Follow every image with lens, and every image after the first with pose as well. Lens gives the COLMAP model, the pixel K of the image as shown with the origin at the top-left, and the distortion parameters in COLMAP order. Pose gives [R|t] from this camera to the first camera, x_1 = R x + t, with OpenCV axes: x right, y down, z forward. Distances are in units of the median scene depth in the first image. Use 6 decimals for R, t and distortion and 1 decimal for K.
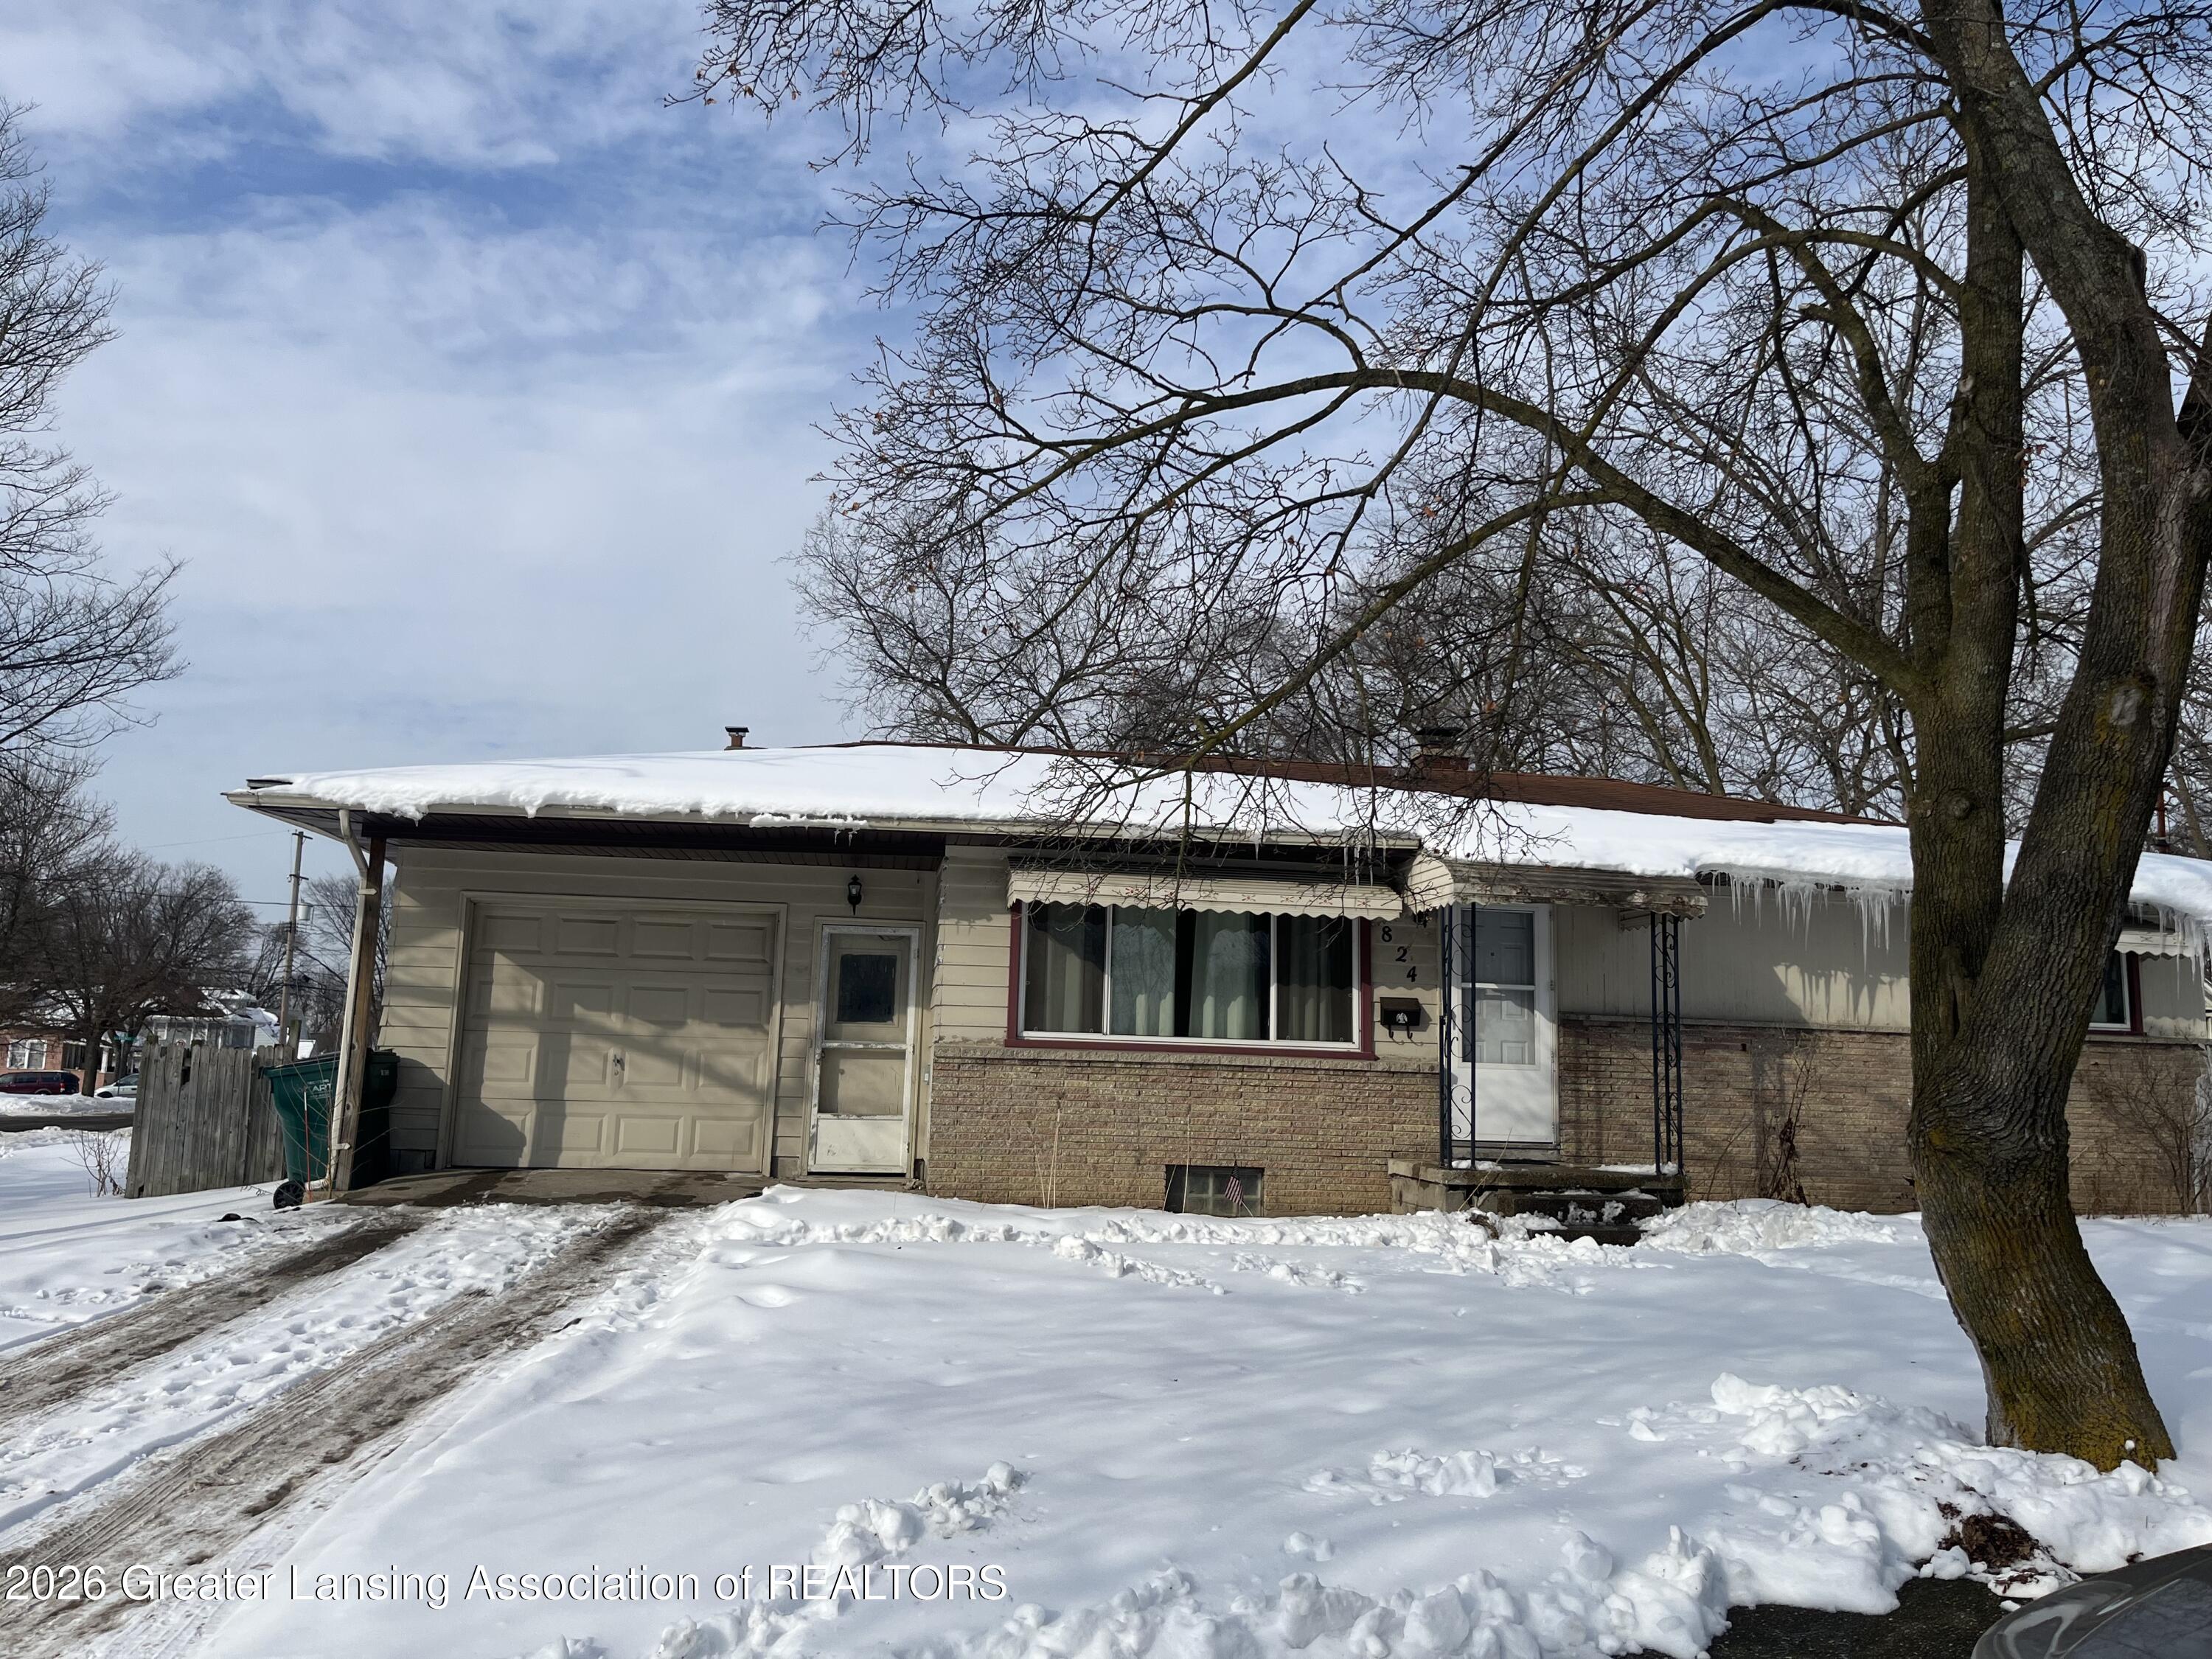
lens RADIAL K [[1692.6, 0, 1106.0], [0, 1692.6, 829.5], [0, 0, 1]] dist [0.067827, -0.086908]
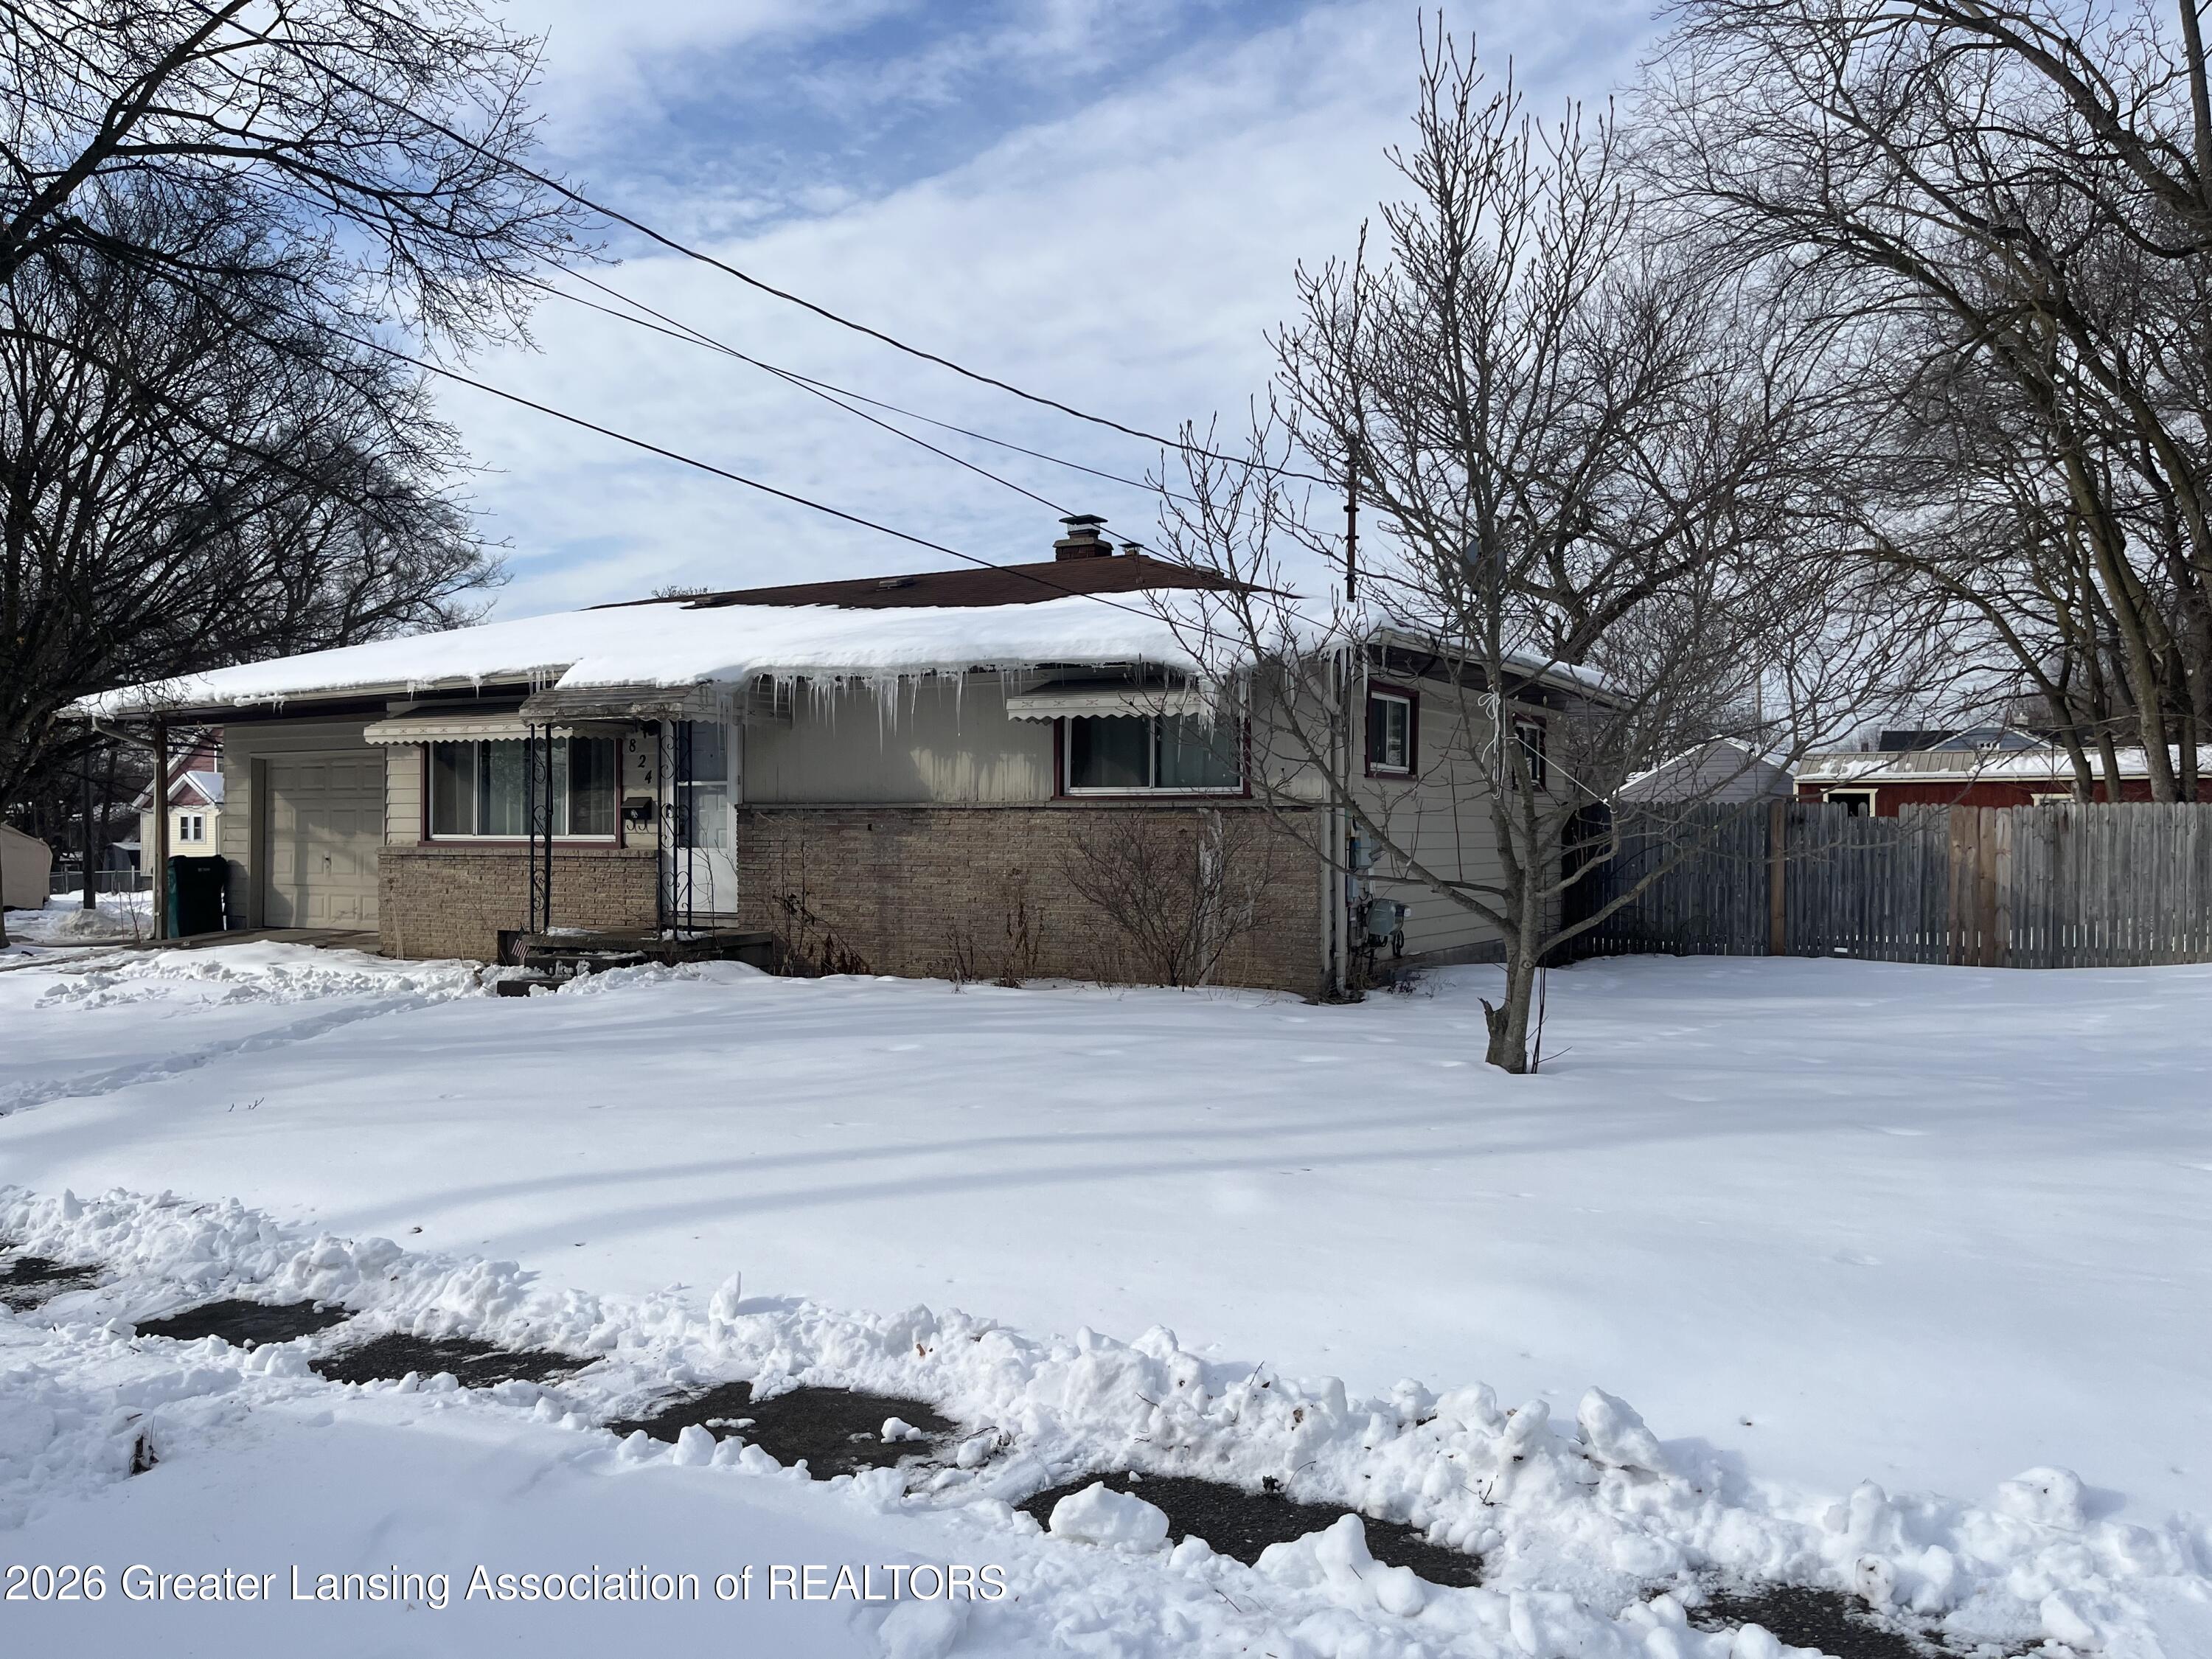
lens RADIAL K [[1753.8, 0, 1133.4], [0, 1753.8, 869.0], [0, 0, 1]] dist [-0.005184, -0.004822]
pose [[0.786930, -0.014919, -0.616862, 1.234695], [0.111725, 0.986629, 0.118666, 0.040688], [0.606844, -0.162301, 0.778074, 0.229936]]
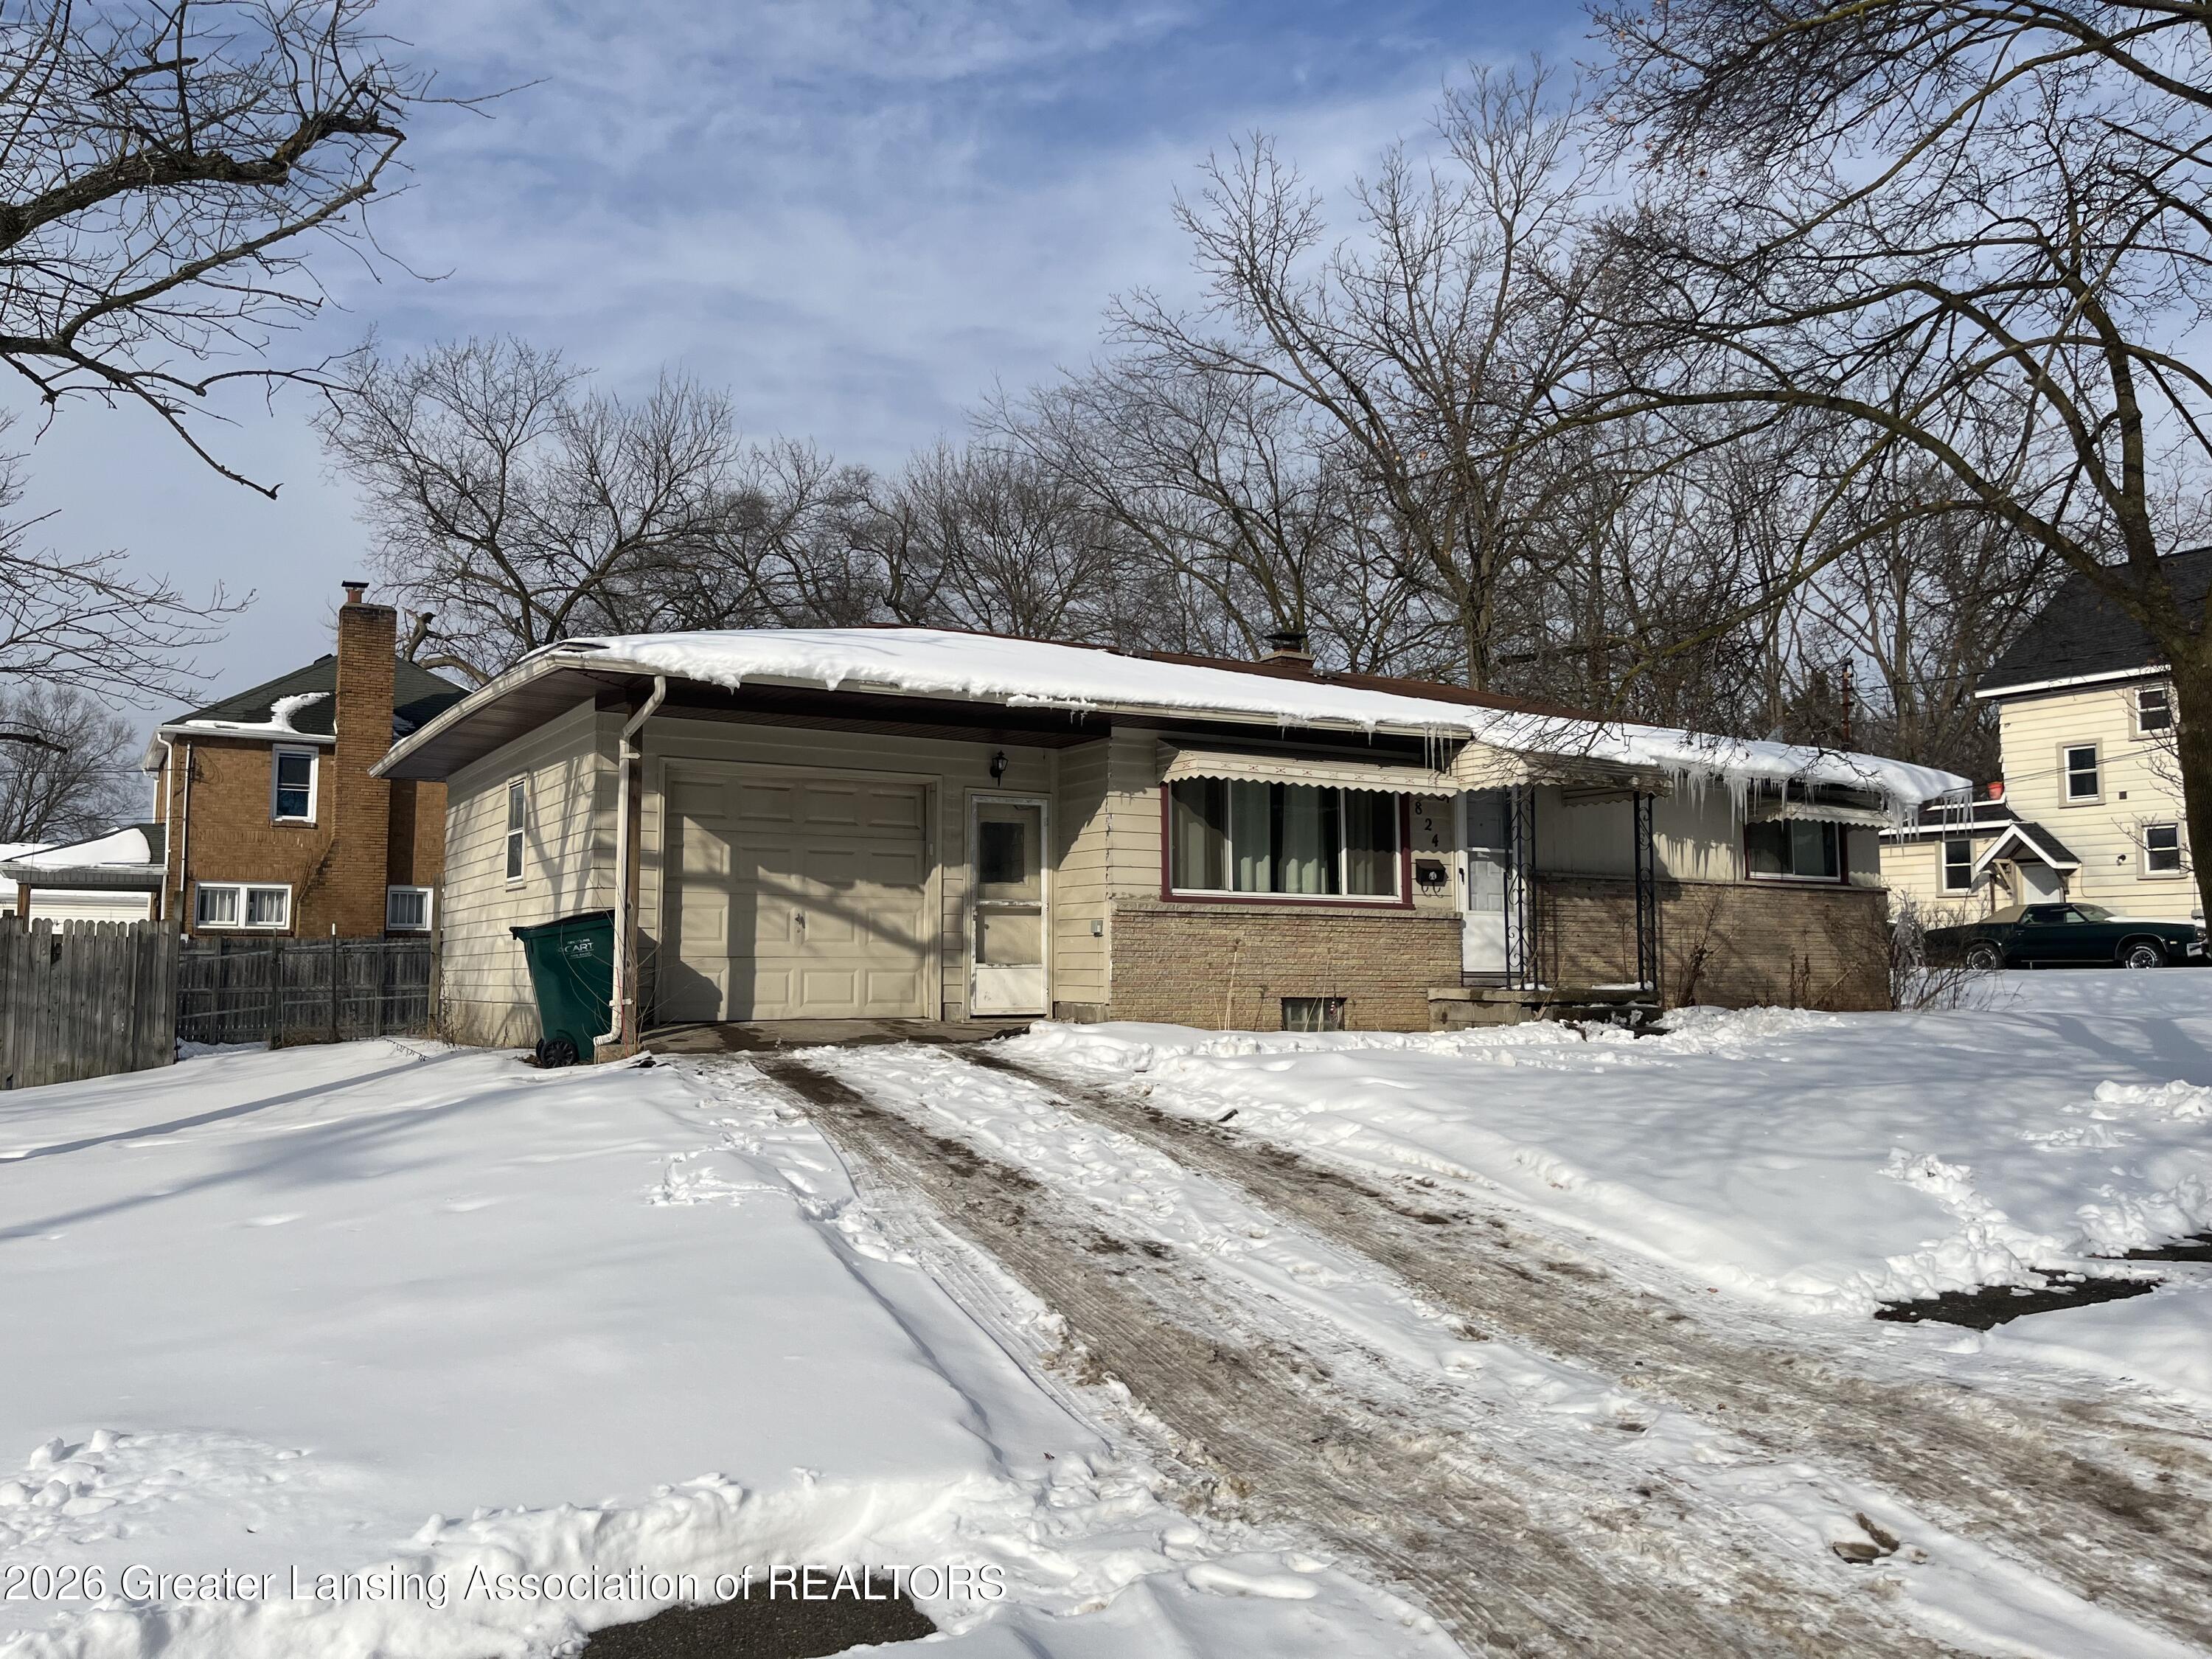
lens RADIAL K [[1675.5, 0, 1106.0], [0, 1675.5, 829.5], [0, 0, 1]] dist [0.148446, -0.262784]
pose [[0.925570, 0.004465, 0.378549, -0.512271], [-0.030665, 0.997529, 0.063213, 0.007070], [-0.377331, -0.070116, 0.923420, -0.043415]]
